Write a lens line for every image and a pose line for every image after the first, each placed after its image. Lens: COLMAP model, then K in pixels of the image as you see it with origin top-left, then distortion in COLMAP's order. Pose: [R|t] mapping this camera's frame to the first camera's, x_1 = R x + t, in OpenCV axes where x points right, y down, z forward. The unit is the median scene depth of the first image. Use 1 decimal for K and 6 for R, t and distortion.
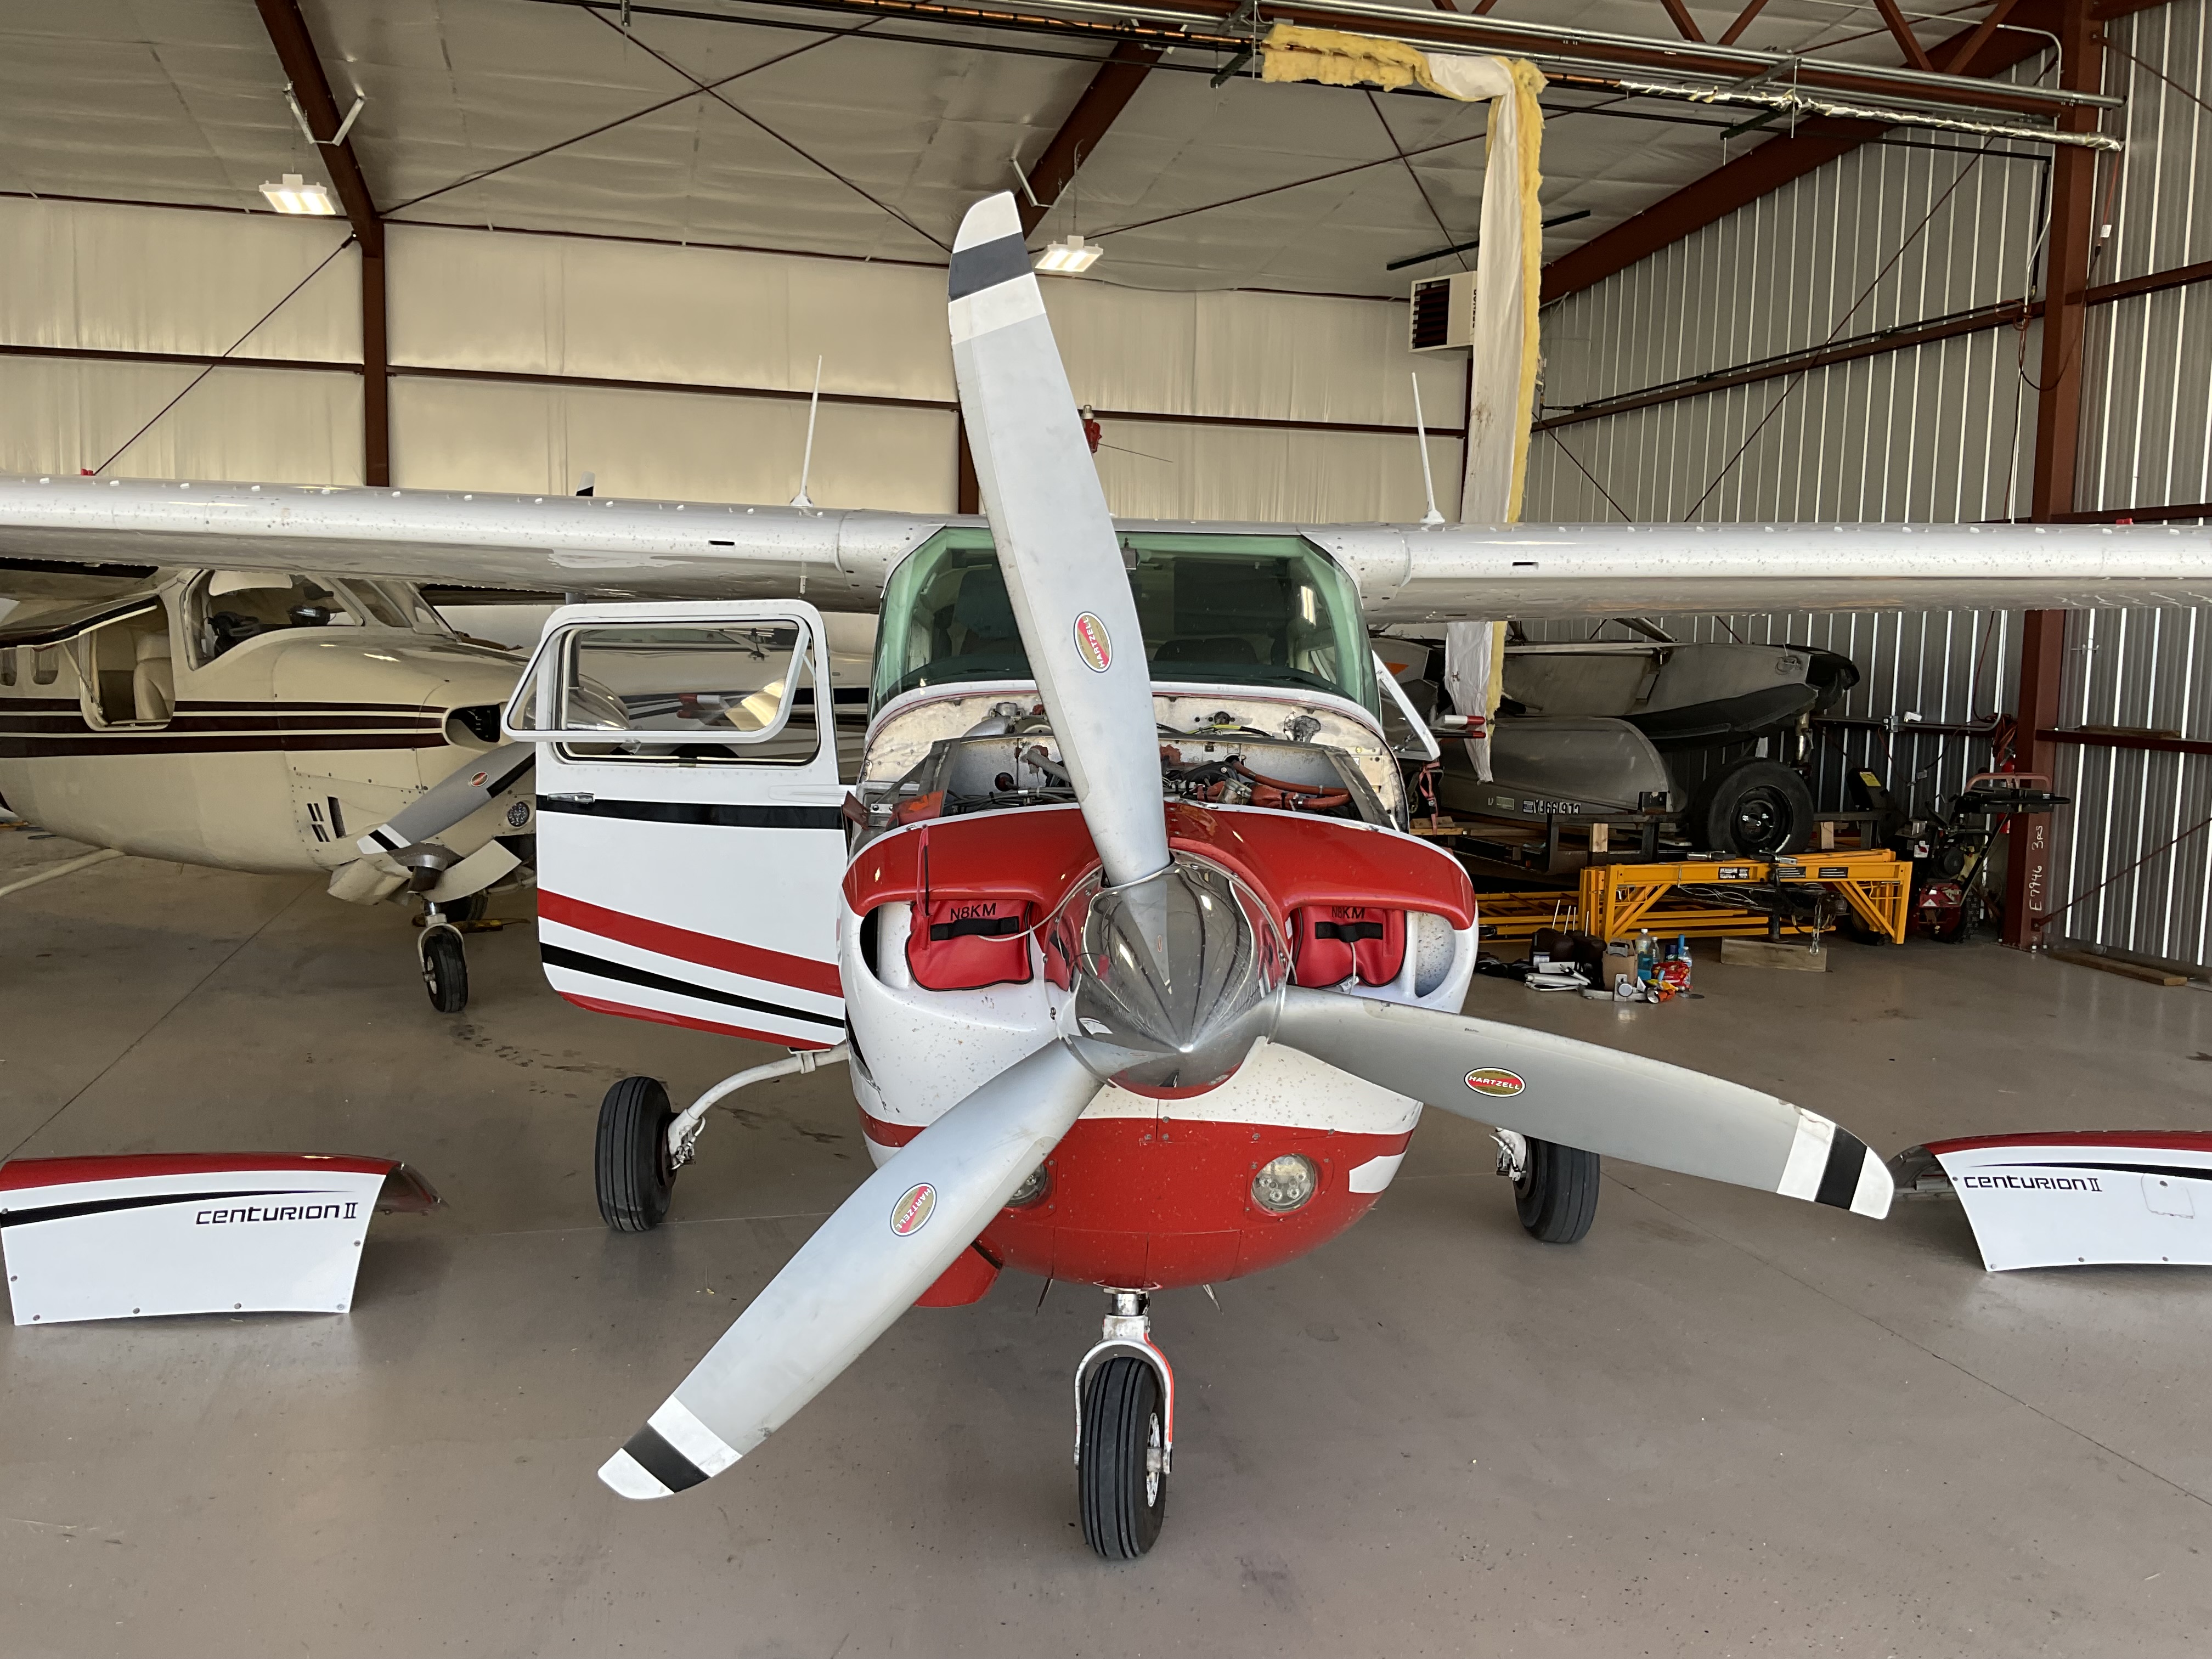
lens RADIAL K [[1803.1, 0, 1106.0], [0, 1803.1, 829.5], [0, 0, 1]] dist [0.065721, -0.134186]
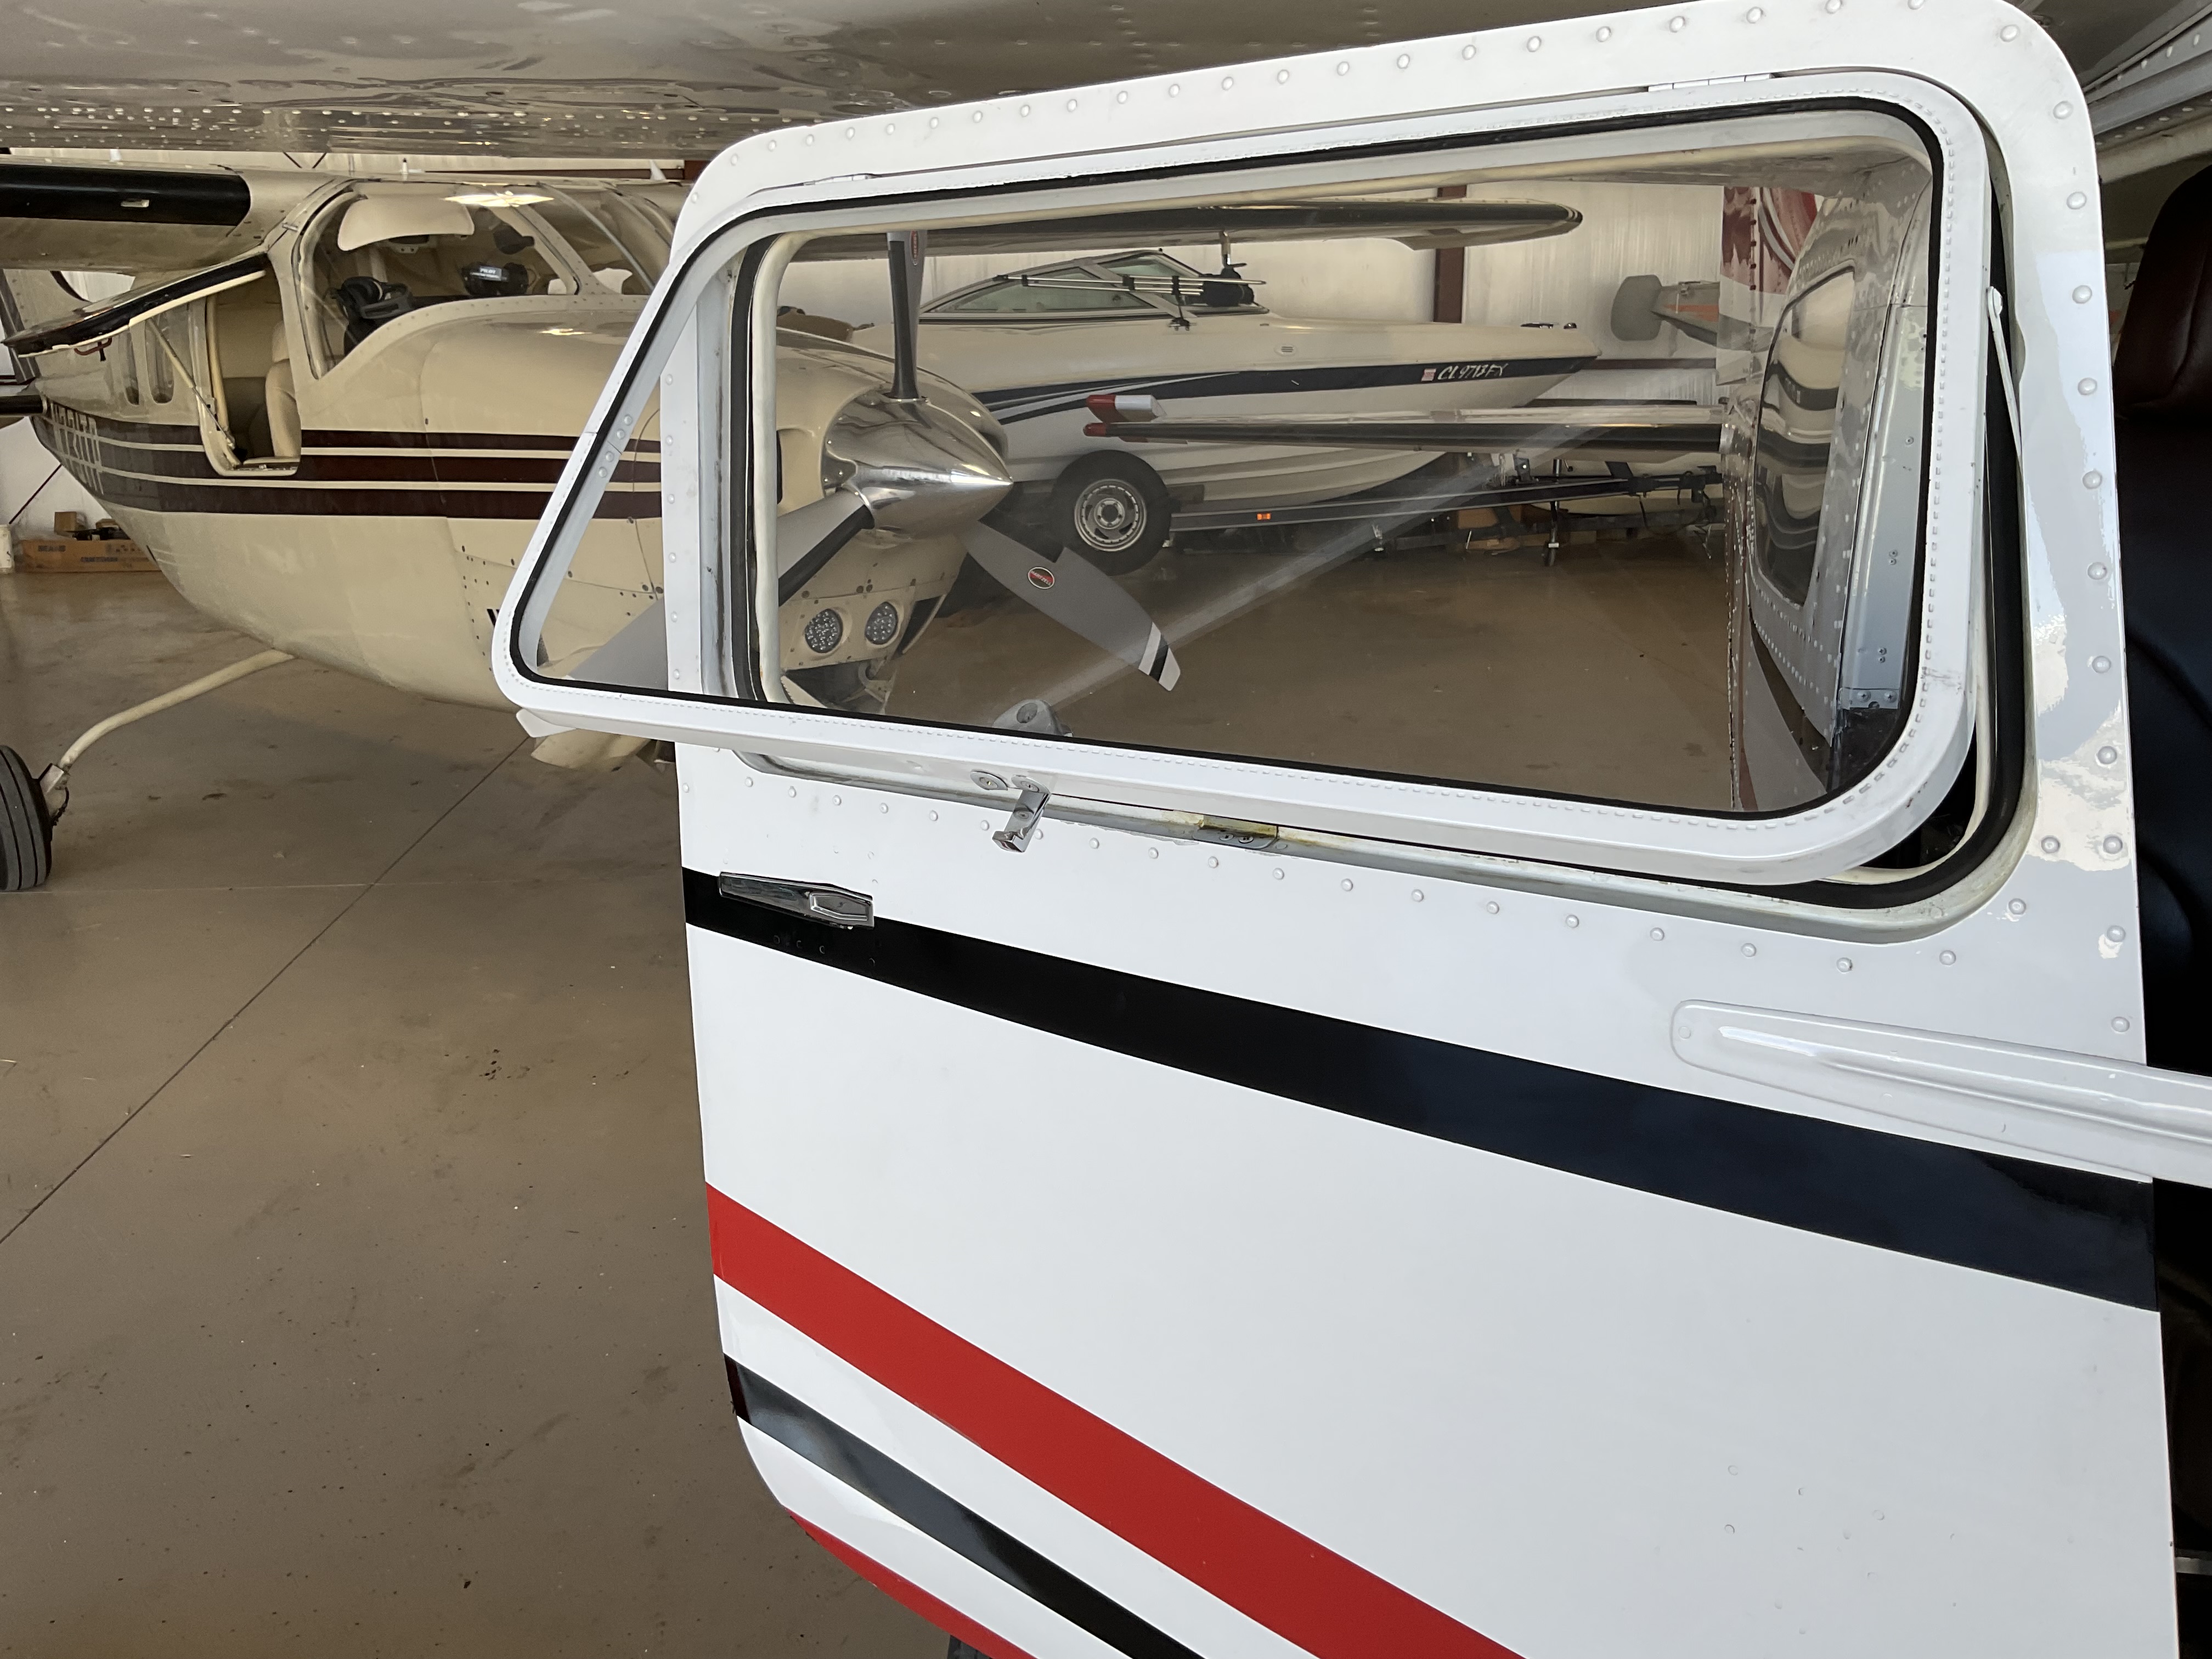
lens RADIAL K [[1803.1, 0, 1106.0], [0, 1803.1, 829.5], [0, 0, 1]] dist [0.065721, -0.134186]
pose [[0.978510, 0.024965, -0.204681, -0.113660], [0.011575, 0.984428, 0.175408, -0.041865], [0.205873, -0.174007, 0.962984, 0.434989]]
